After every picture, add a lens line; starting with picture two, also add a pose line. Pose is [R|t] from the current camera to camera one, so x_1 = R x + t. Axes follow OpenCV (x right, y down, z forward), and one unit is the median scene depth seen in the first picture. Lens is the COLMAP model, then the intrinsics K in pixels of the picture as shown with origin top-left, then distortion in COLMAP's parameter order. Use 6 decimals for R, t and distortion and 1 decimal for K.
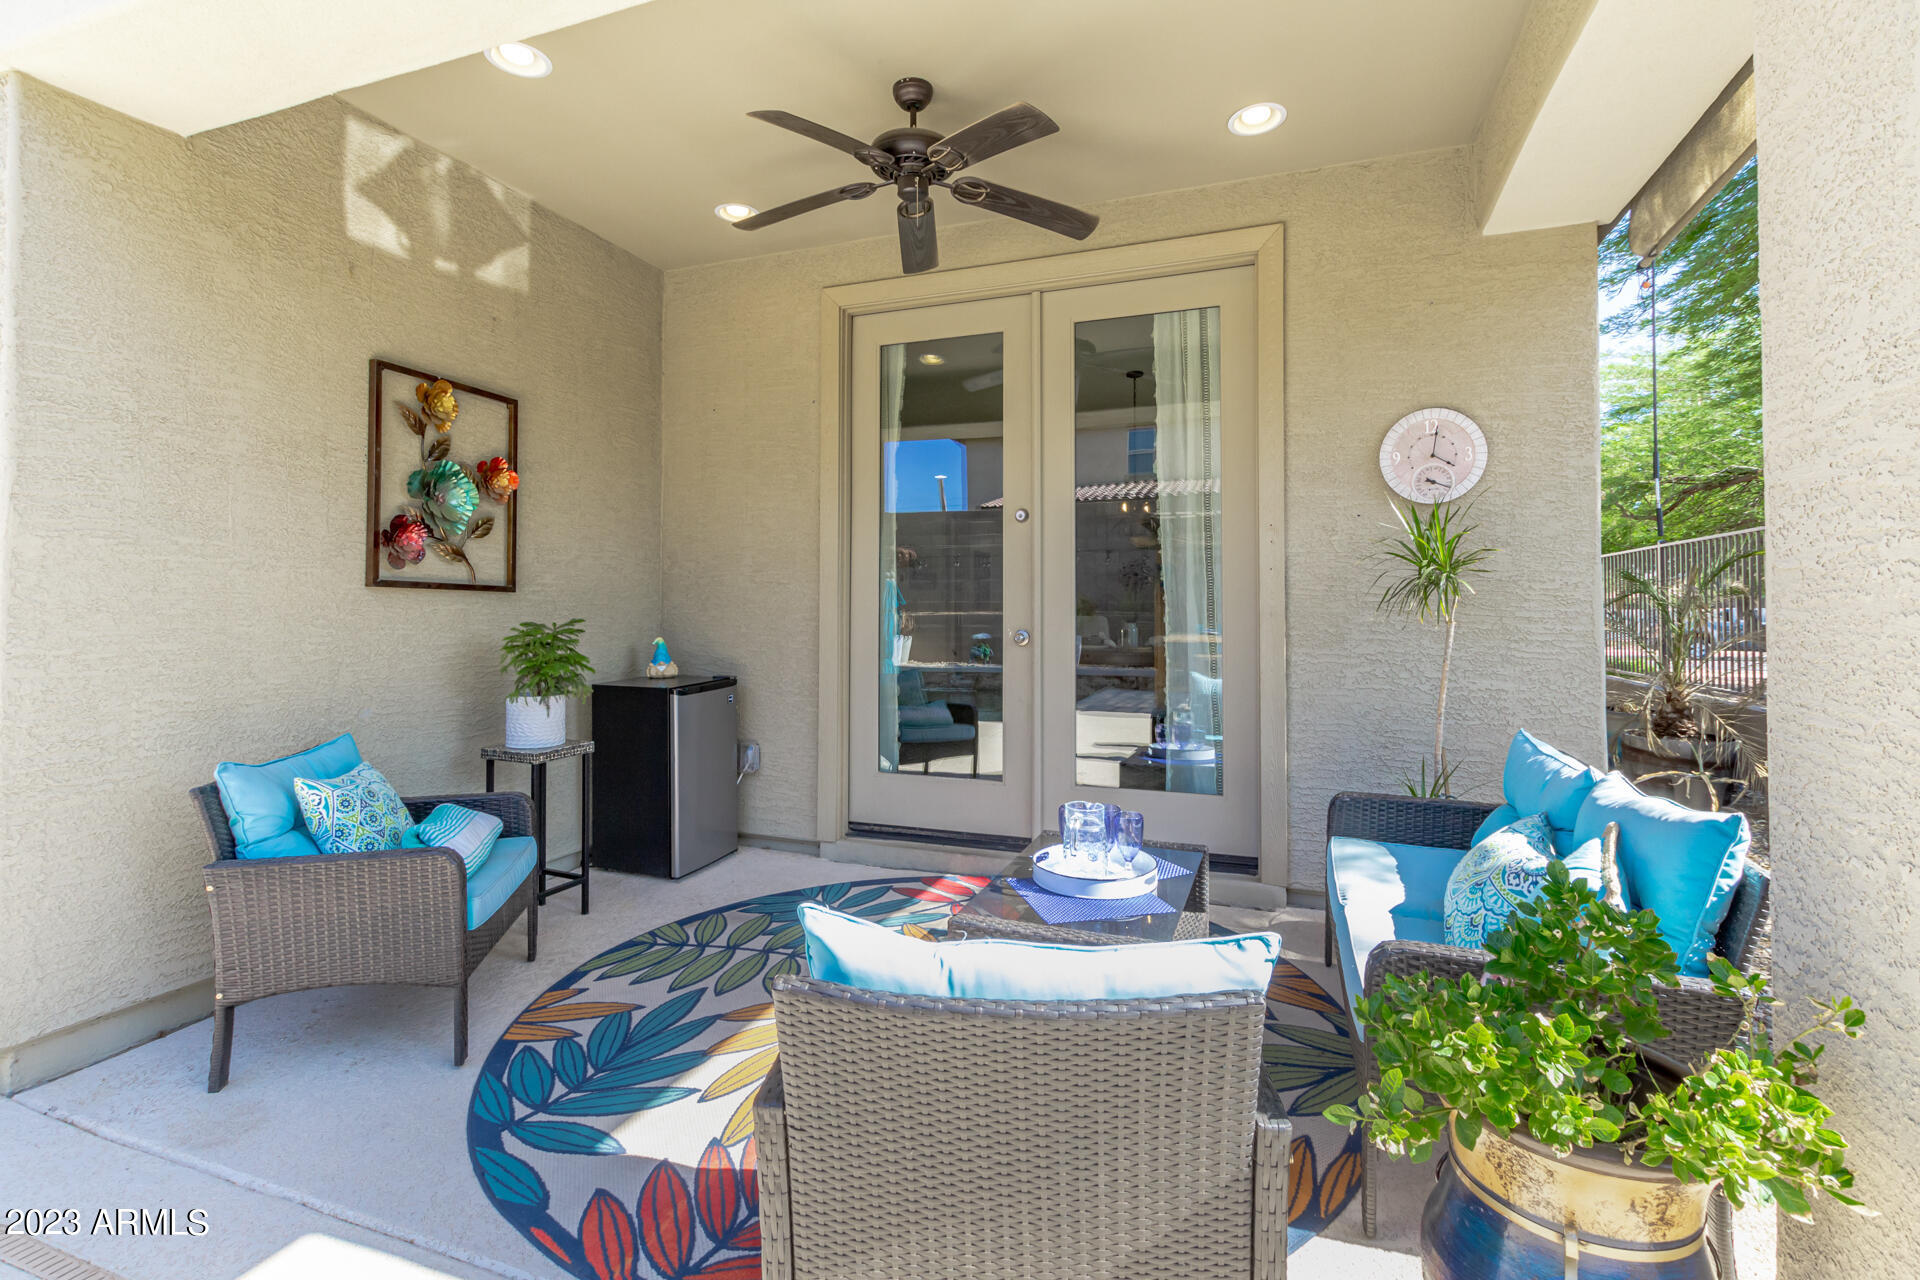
lens RADIAL K [[885.7, 0, 933.2], [0, 885.7, 590.4], [0, 0, 1]] dist [0.005393, -0.000146]
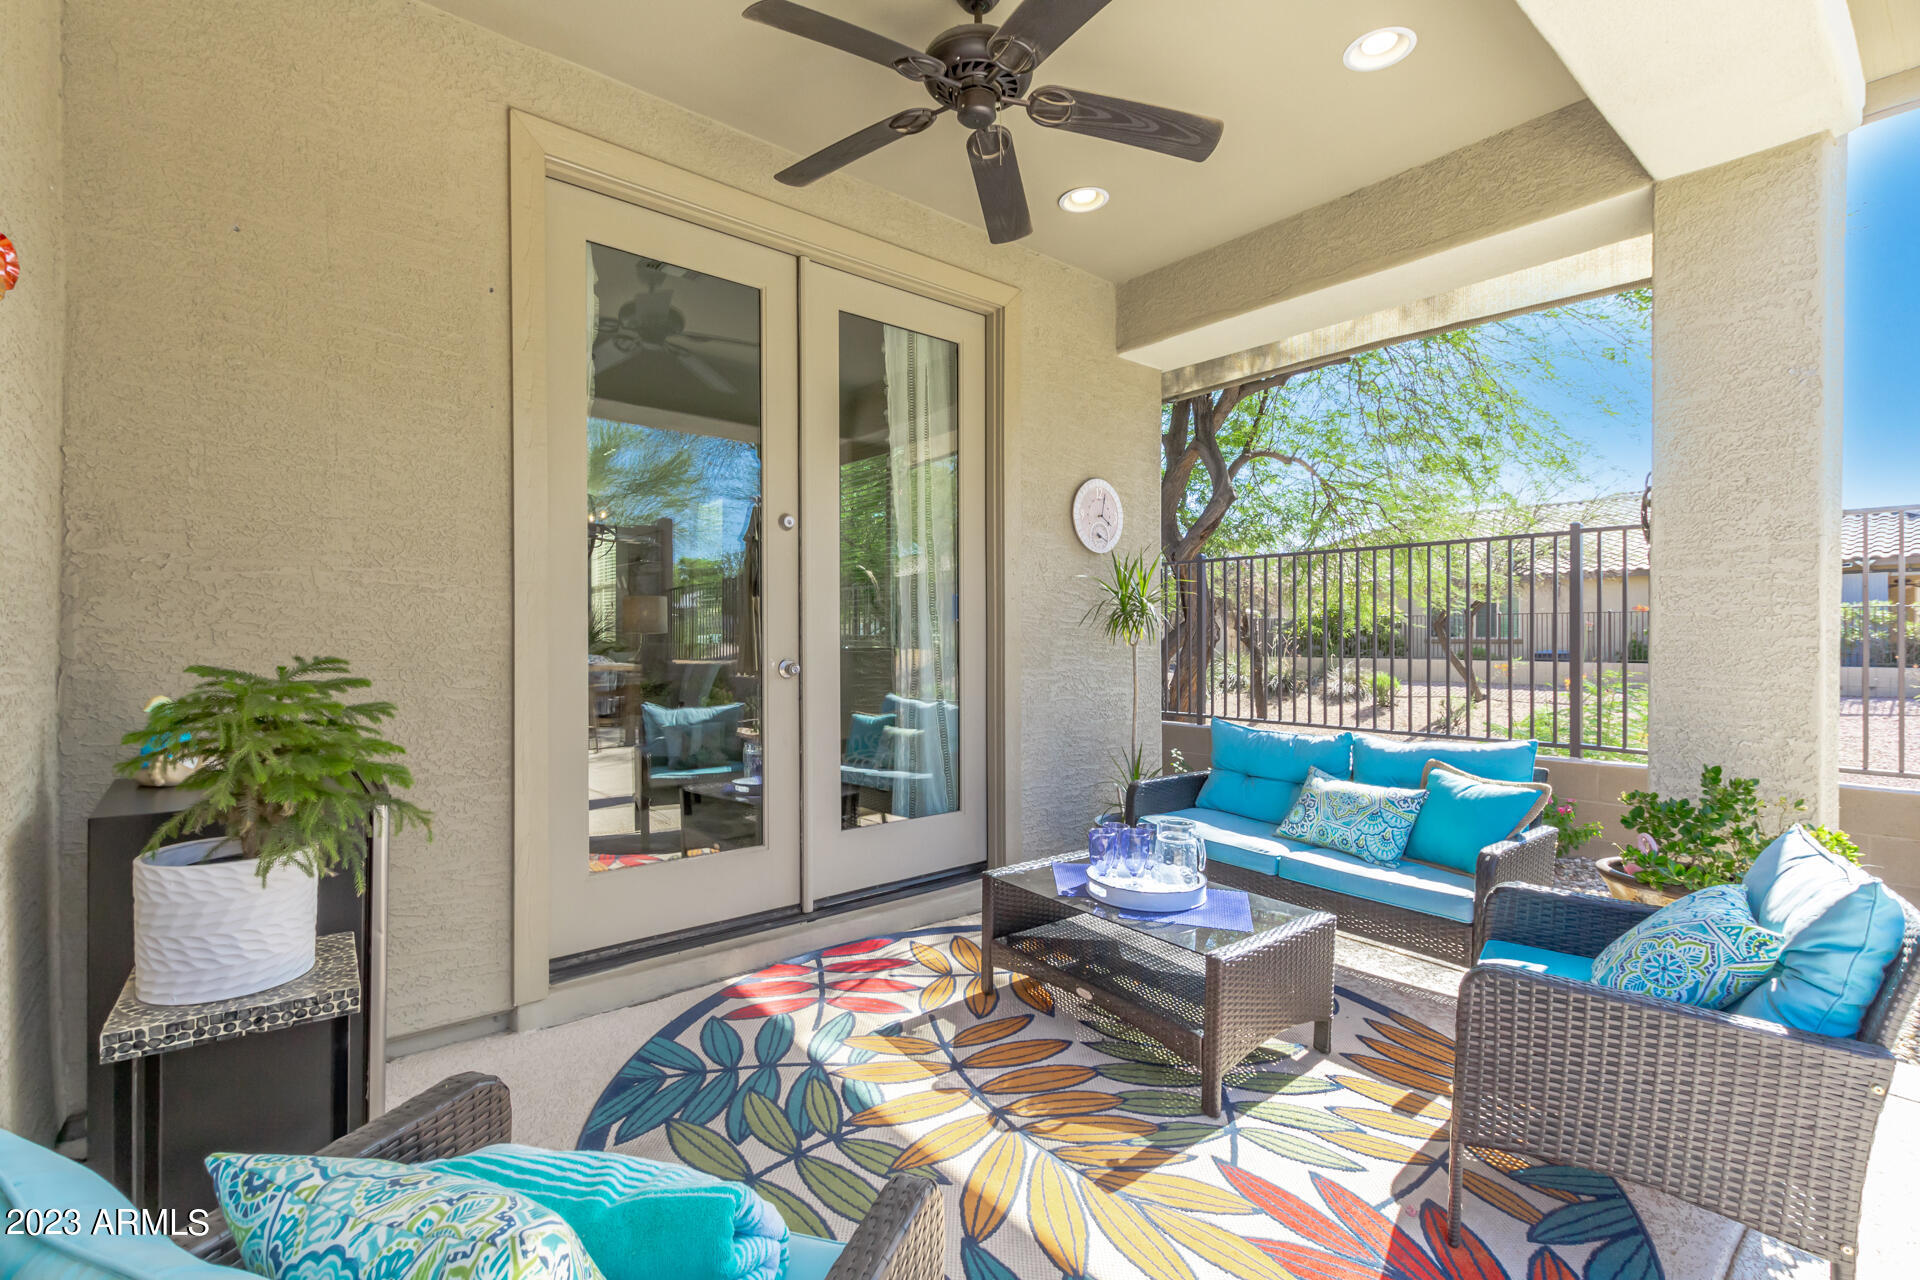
lens RADIAL K [[885.7, 0, 955.0], [0, 885.7, 641.4], [0, 0, 1]] dist [0.005393, -0.000146]
pose [[0.480693, -0.008639, 0.876846, -0.604164], [-0.022368, 0.999505, 0.022110, 0.006537], [-0.876603, -0.030241, 0.480262, 0.504175]]
